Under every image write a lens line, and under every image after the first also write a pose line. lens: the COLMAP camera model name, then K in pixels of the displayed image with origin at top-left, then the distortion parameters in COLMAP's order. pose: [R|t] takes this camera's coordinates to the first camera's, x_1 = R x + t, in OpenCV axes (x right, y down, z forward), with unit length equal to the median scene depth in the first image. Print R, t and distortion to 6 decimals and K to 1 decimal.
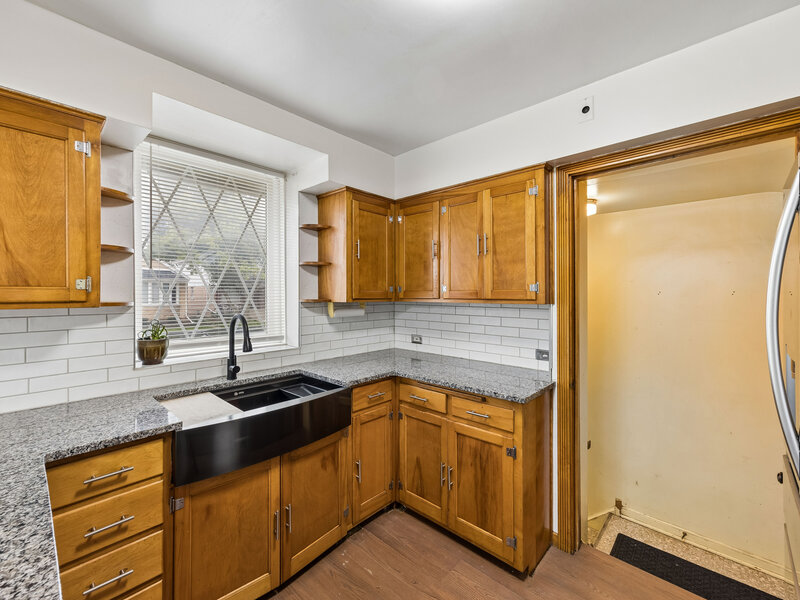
lens RADIAL K [[345.6, 0, 404.5], [0, 345.6, 295.8], [0, 0, 1]] dist [0.011080, 0.000859]
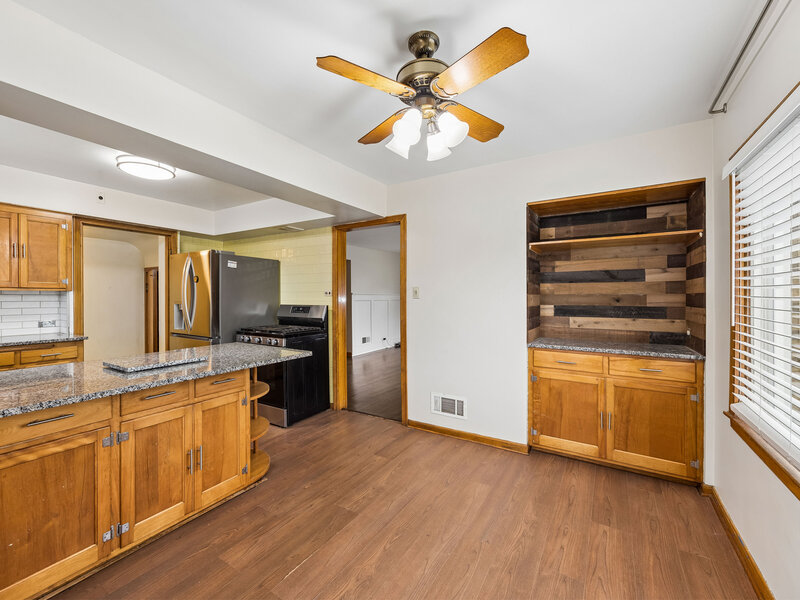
lens RADIAL K [[345.6, 0, 396.2], [0, 345.6, 293.1], [0, 0, 1]] dist [0.011080, 0.000859]
pose [[-0.190202, 0.004357, 0.981735, -1.566716], [0.002842, 0.999988, -0.003887, 0.043960], [-0.981741, 0.002051, -0.190212, -0.294528]]
